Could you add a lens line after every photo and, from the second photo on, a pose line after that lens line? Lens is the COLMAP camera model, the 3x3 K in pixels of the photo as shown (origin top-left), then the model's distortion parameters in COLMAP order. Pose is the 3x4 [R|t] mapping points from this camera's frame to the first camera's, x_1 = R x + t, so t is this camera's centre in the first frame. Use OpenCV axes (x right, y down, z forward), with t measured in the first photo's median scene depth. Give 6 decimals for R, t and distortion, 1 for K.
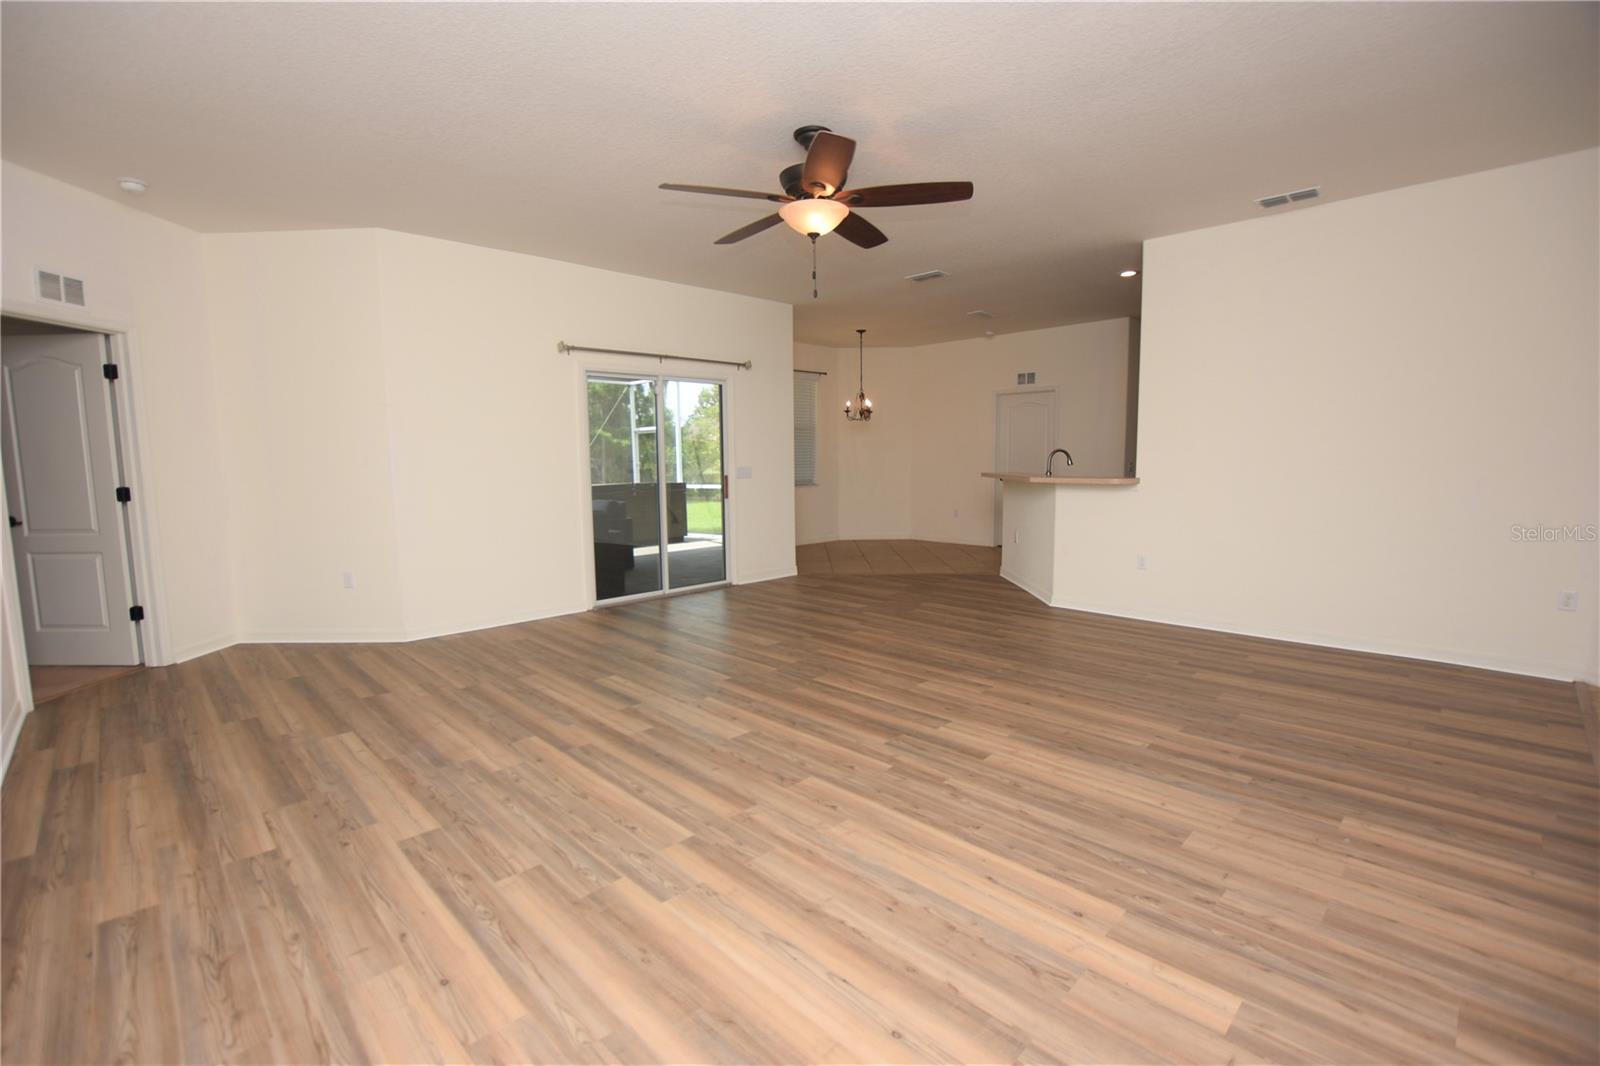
lens RADIAL K [[714.1, 0, 793.1], [0, 714.1, 531.5], [0, 0, 1]] dist [-0.036677, 0.008869]
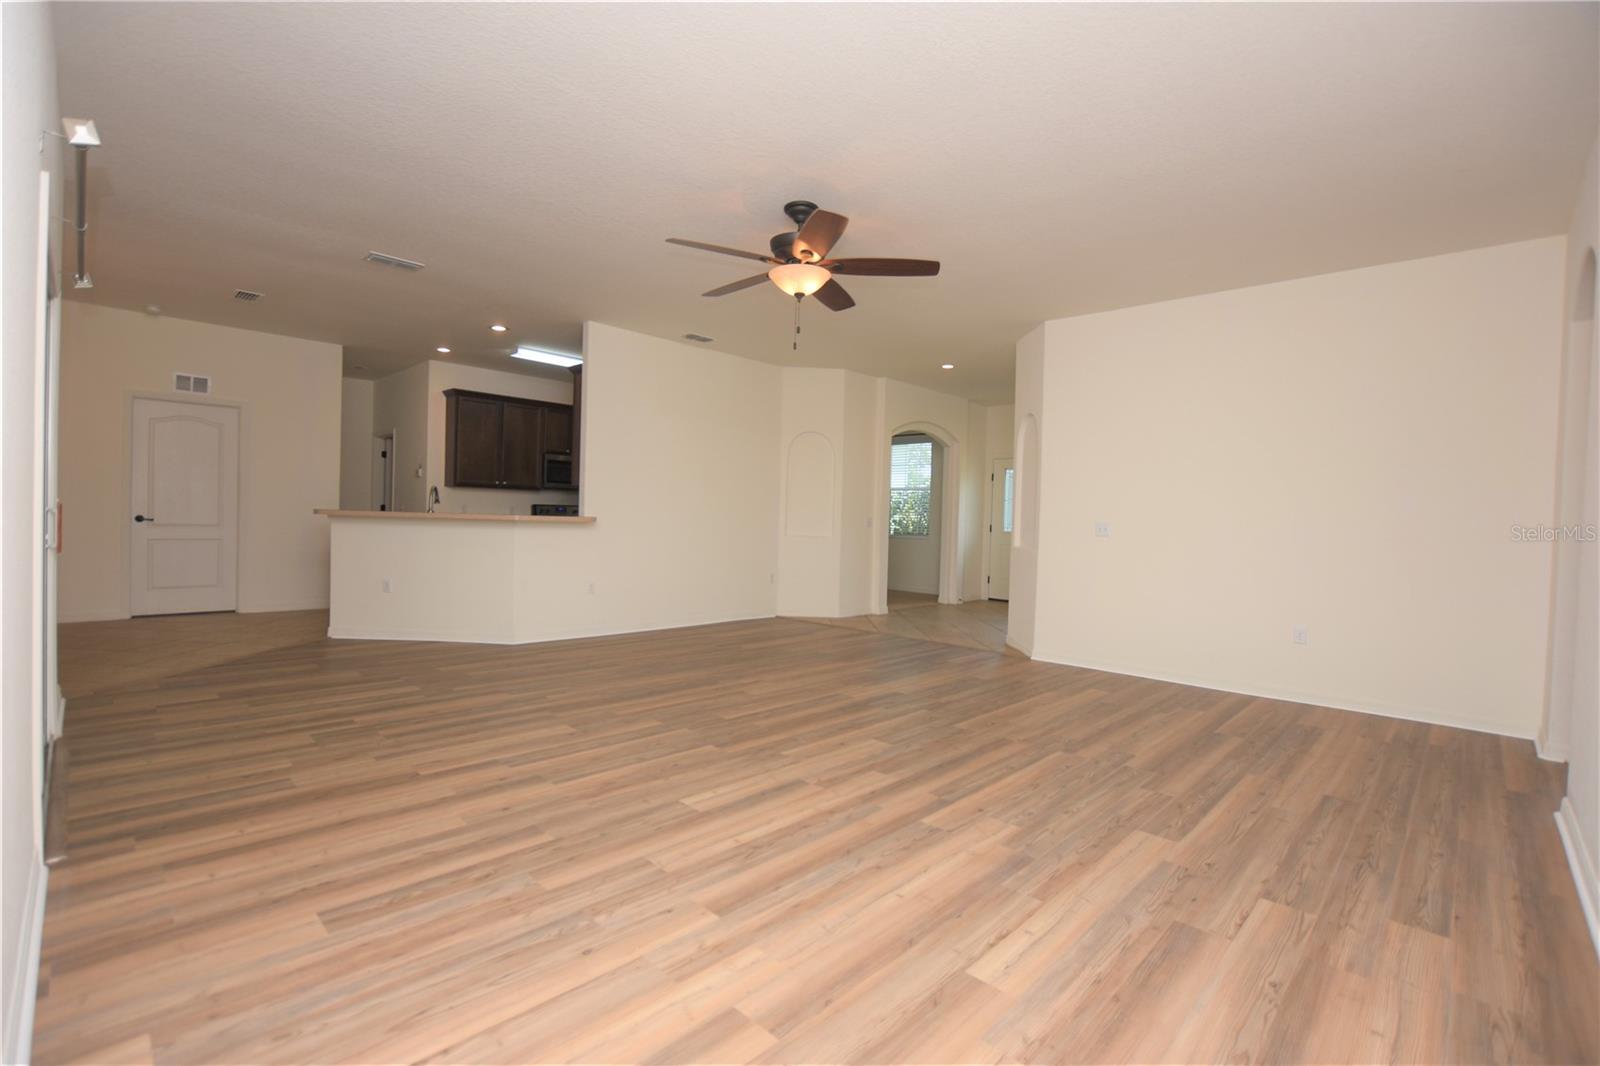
lens RADIAL K [[714.1, 0, 793.1], [0, 714.1, 531.5], [0, 0, 1]] dist [-0.036677, 0.008869]
pose [[-0.020166, -0.008474, 0.999761, -1.105649], [0.075397, 0.997104, 0.009972, -0.058096], [-0.996950, 0.075580, -0.019469, 1.071516]]
